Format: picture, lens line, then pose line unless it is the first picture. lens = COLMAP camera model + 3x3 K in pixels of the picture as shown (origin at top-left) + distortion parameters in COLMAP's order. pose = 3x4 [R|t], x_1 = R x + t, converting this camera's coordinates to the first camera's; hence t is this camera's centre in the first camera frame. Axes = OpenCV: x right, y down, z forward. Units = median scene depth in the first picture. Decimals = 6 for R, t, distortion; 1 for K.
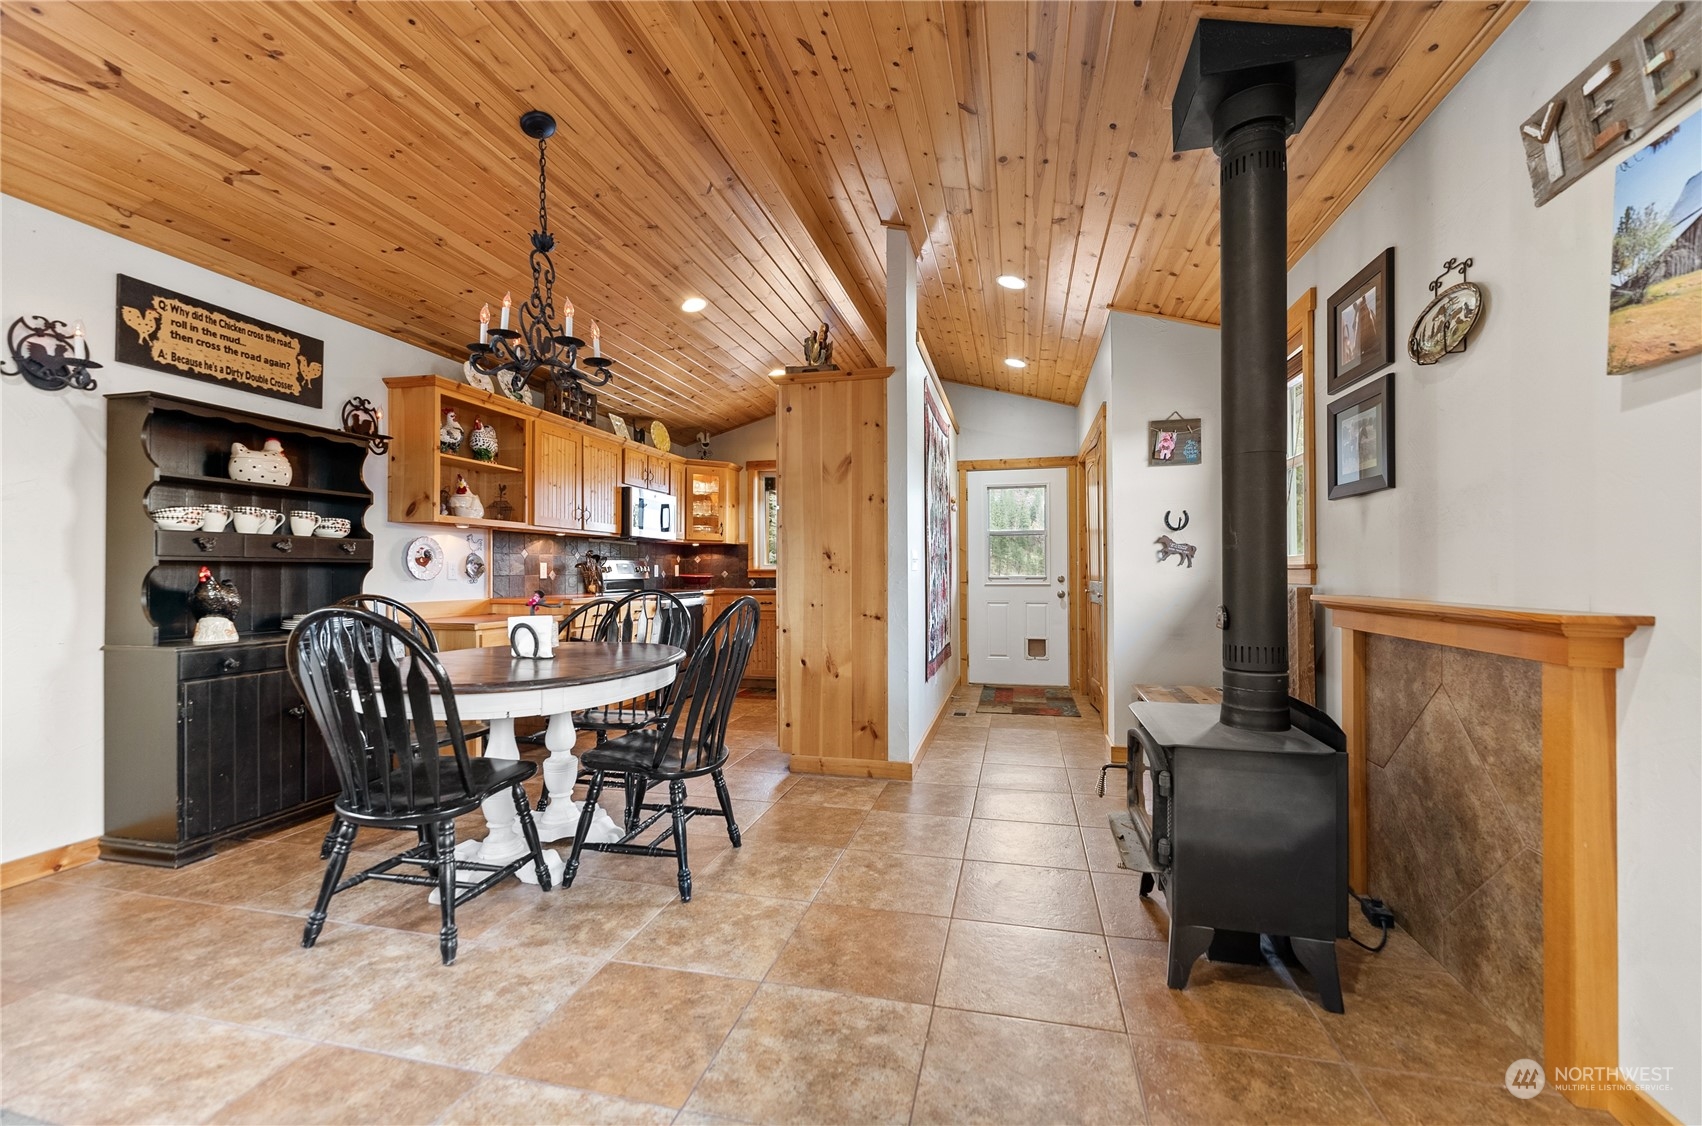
lens RADIAL K [[697.7, 0, 856.8], [0, 697.7, 565.4], [0, 0, 1]] dist [0.003163, -0.000728]
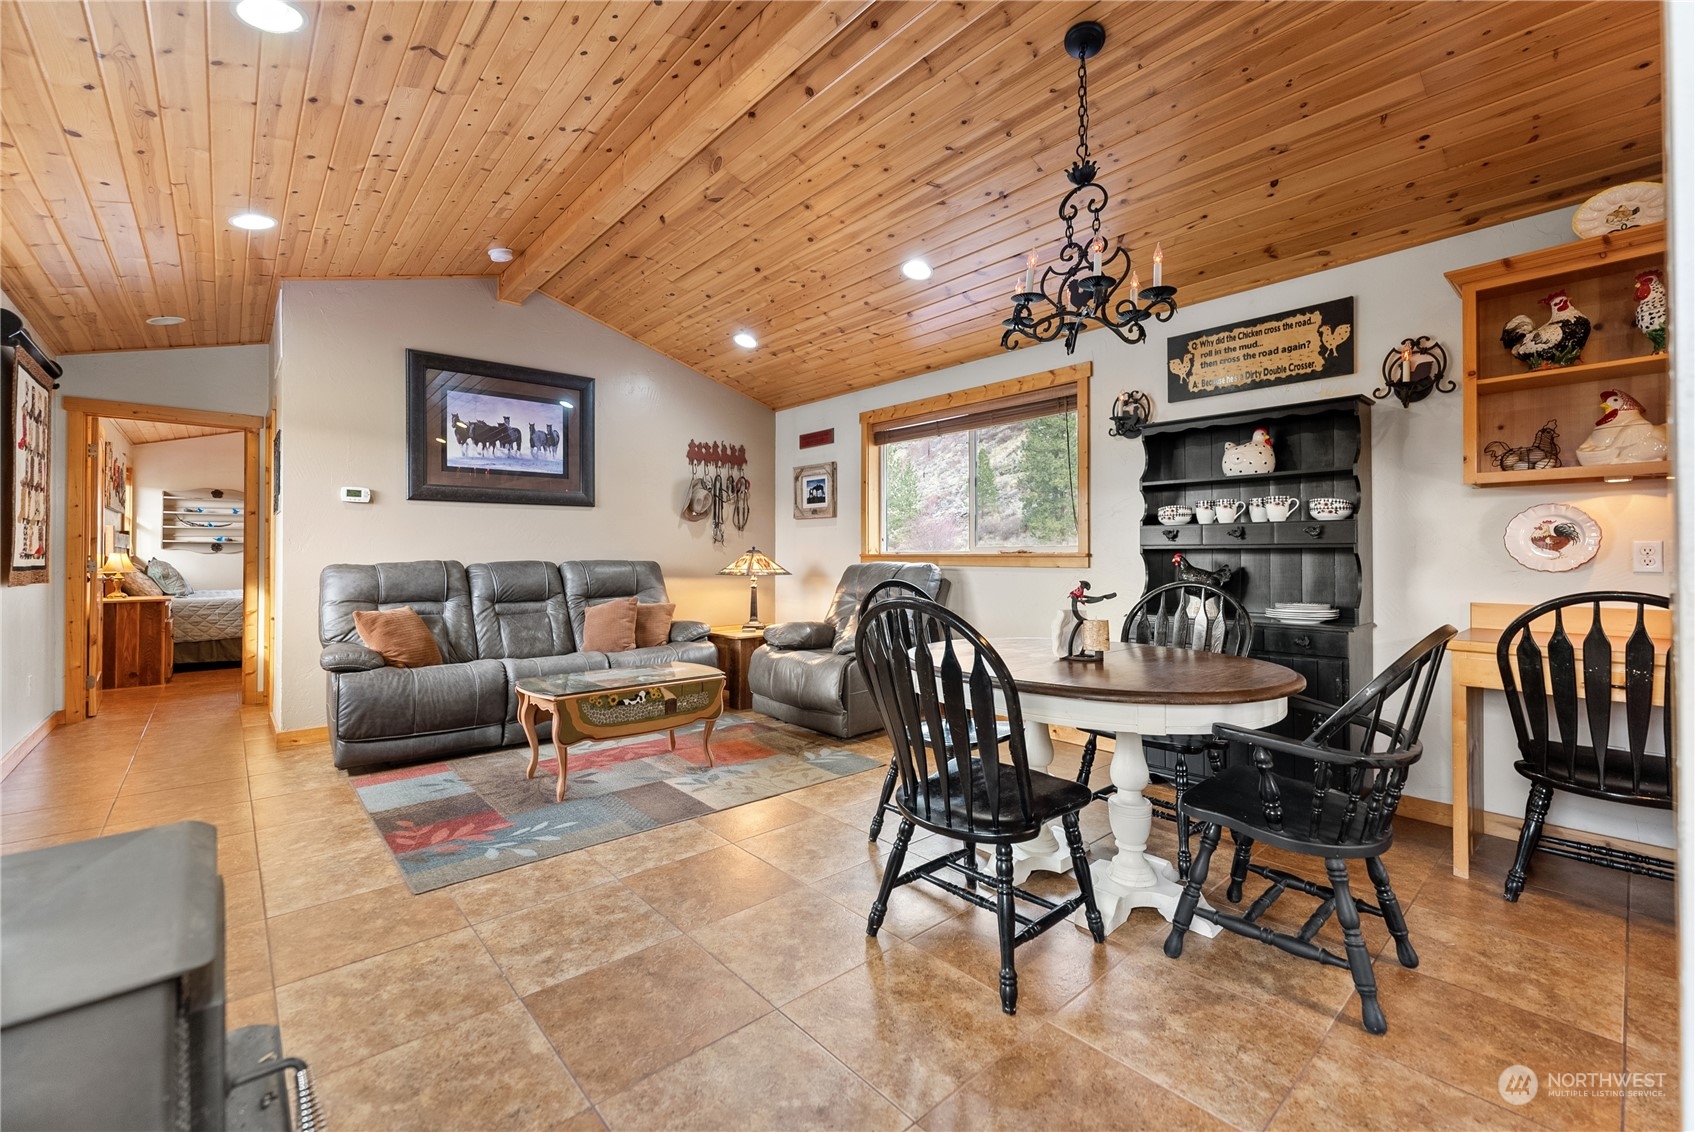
lens RADIAL K [[690.3, 0, 838.6], [0, 690.3, 552.8], [0, 0, 1]] dist [-0.001493, 0.000789]
pose [[-0.574470, -0.002452, -0.818522, 0.332585], [0.007598, 0.999936, -0.008327, 0.005768], [0.818491, -0.011003, -0.574414, 0.995584]]
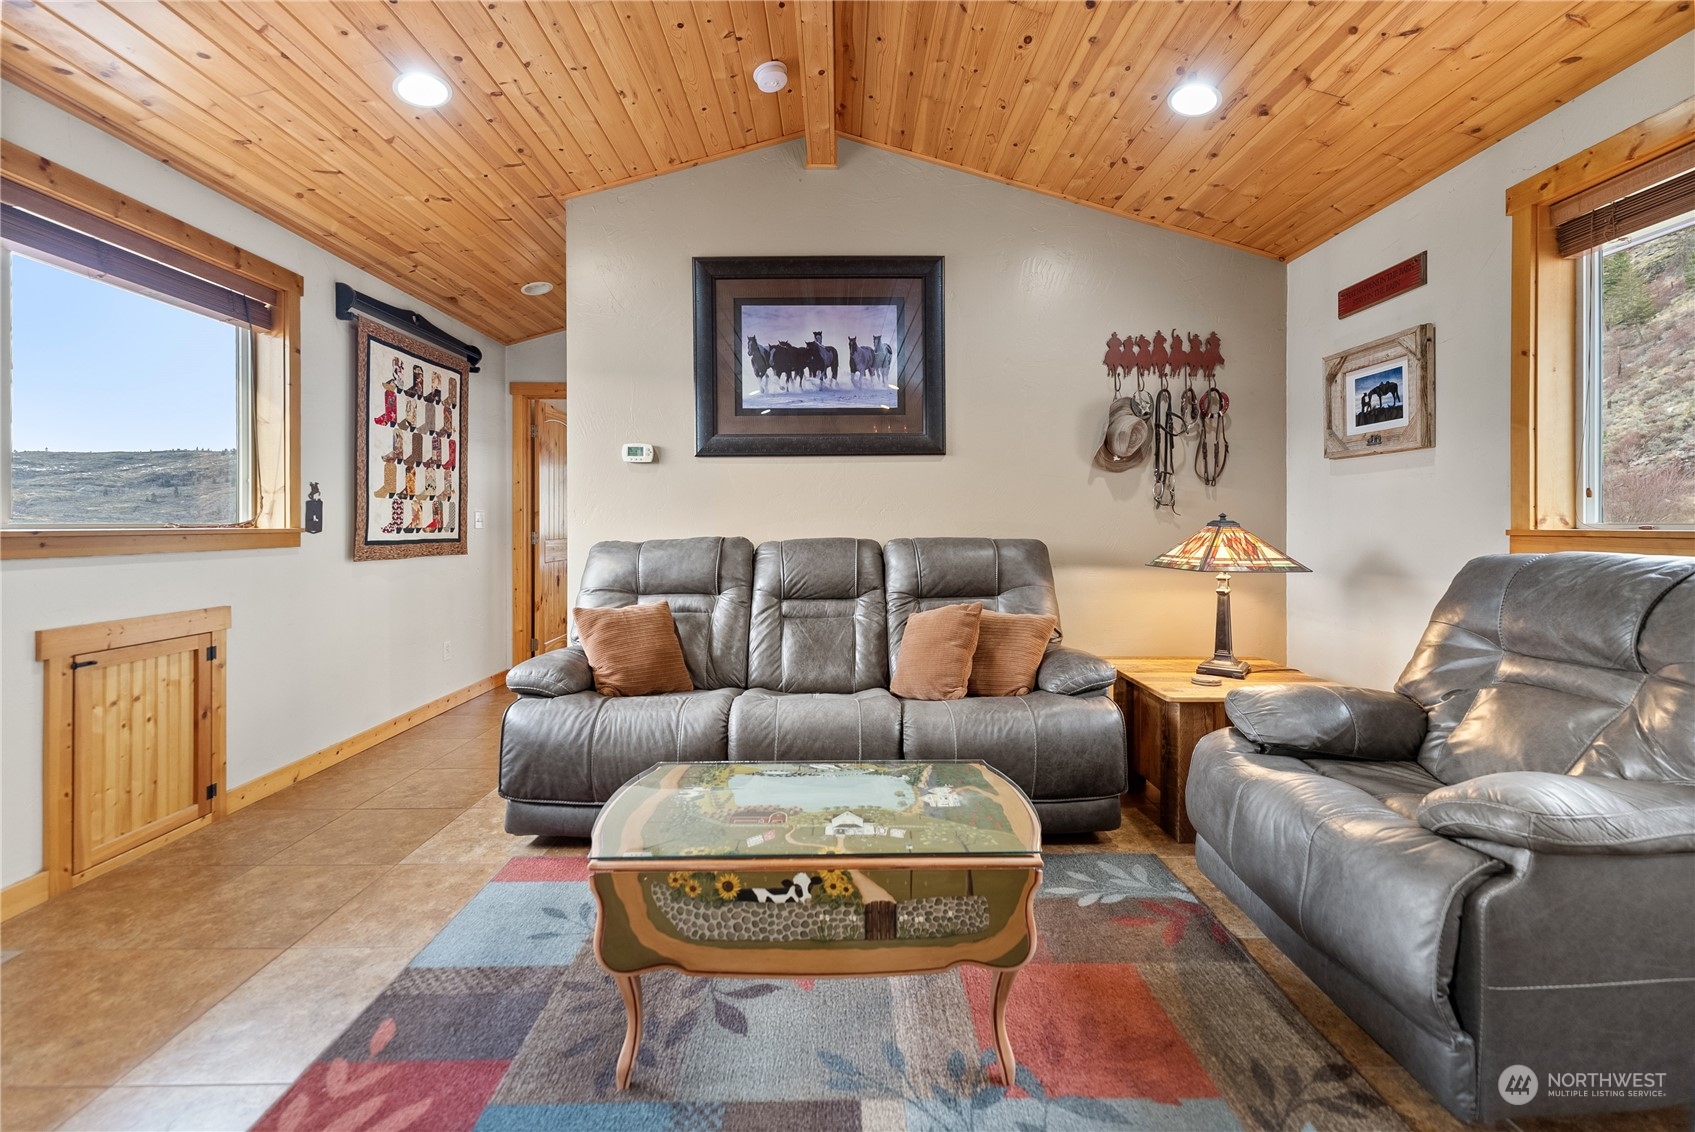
lens RADIAL K [[690.3, 0, 849.7], [0, 690.3, 525.5], [0, 0, 1]] dist [-0.001493, 0.000789]
pose [[-0.968900, 0.001861, -0.247445, -0.230422], [0.003451, 0.999976, -0.005991, -0.005792], [0.247428, -0.006658, -0.968883, 0.601245]]
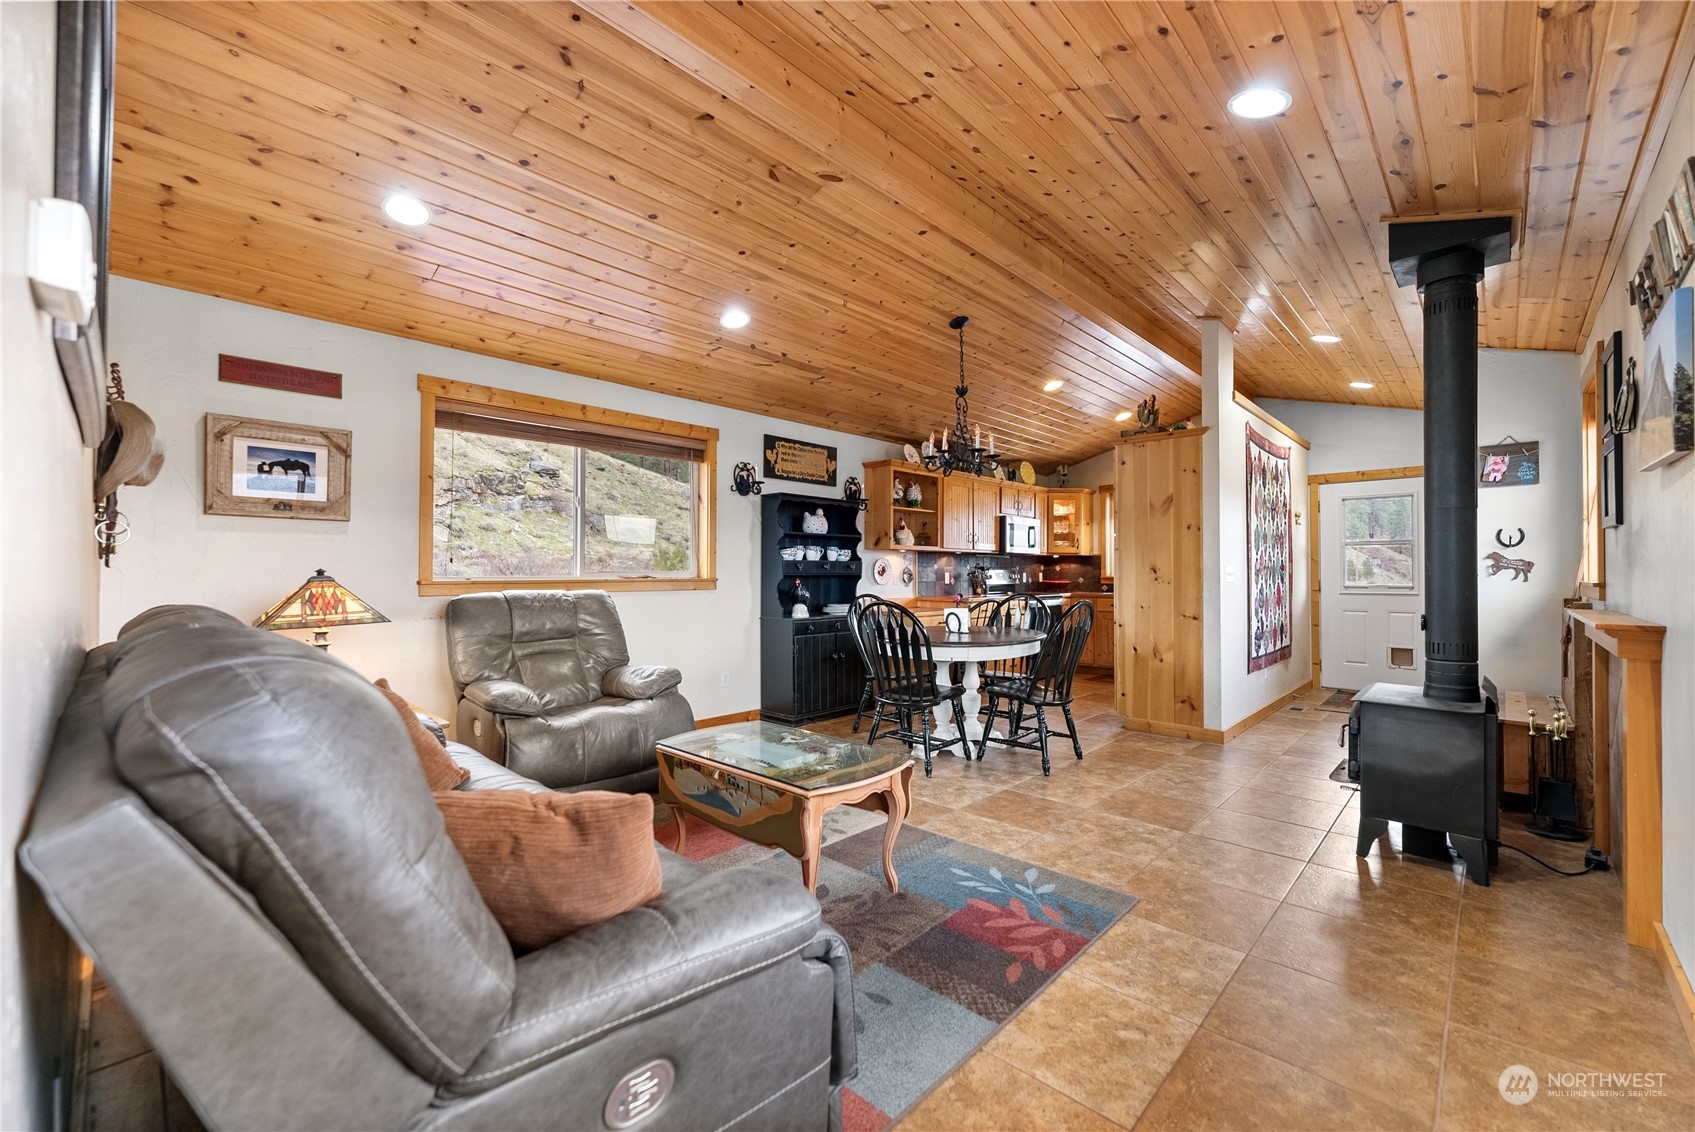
lens RADIAL K [[690.3, 0, 846.1], [0, 690.3, 564.8], [0, 0, 1]] dist [-0.001493, 0.000789]
pose [[0.864286, -0.002806, -0.502993, 0.126624], [0.001772, 0.999995, -0.002534, -0.025384], [0.502998, 0.001299, 0.864287, -0.492307]]
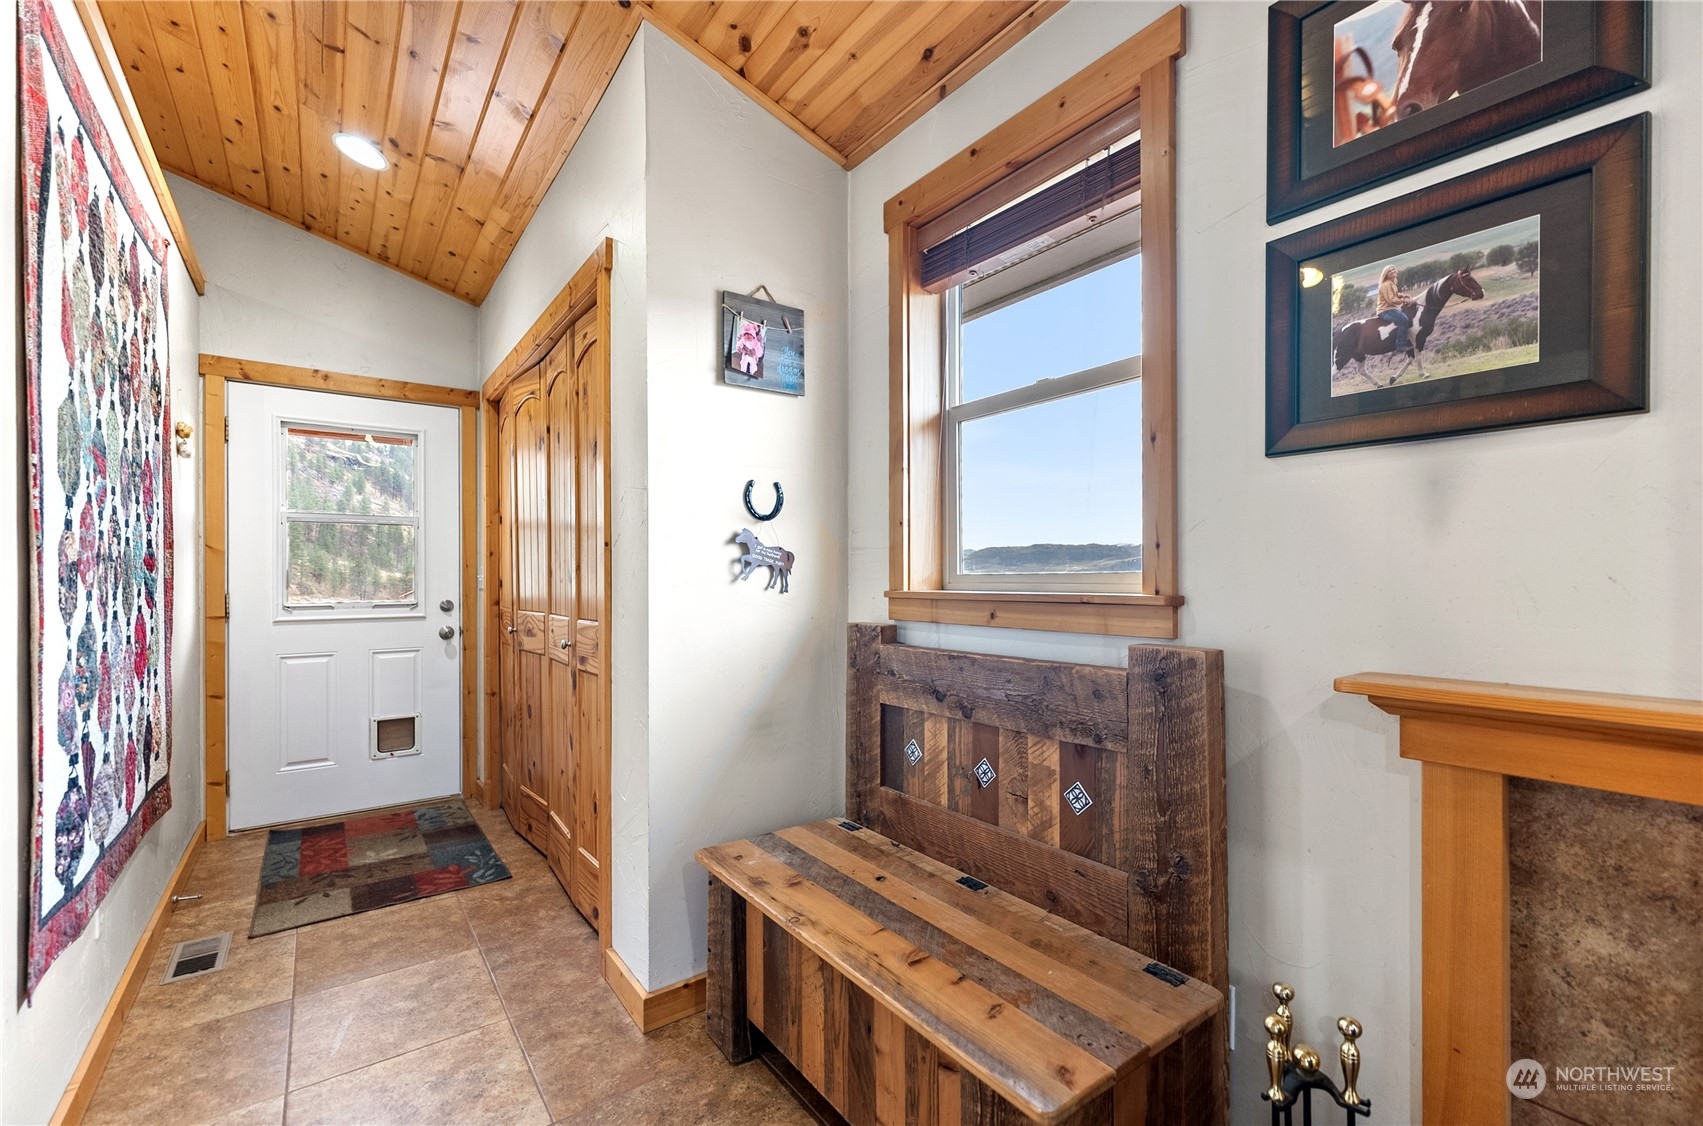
lens RADIAL K [[698.1, 0, 853.2], [0, 698.1, 581.5], [0, 0, 1]] dist [0.003163, -0.000728]
pose [[0.639562, 0.000886, 0.768739, 0.127082], [-0.007868, 0.999955, 0.005393, -0.010368], [-0.768700, -0.009498, 0.639539, 0.721541]]
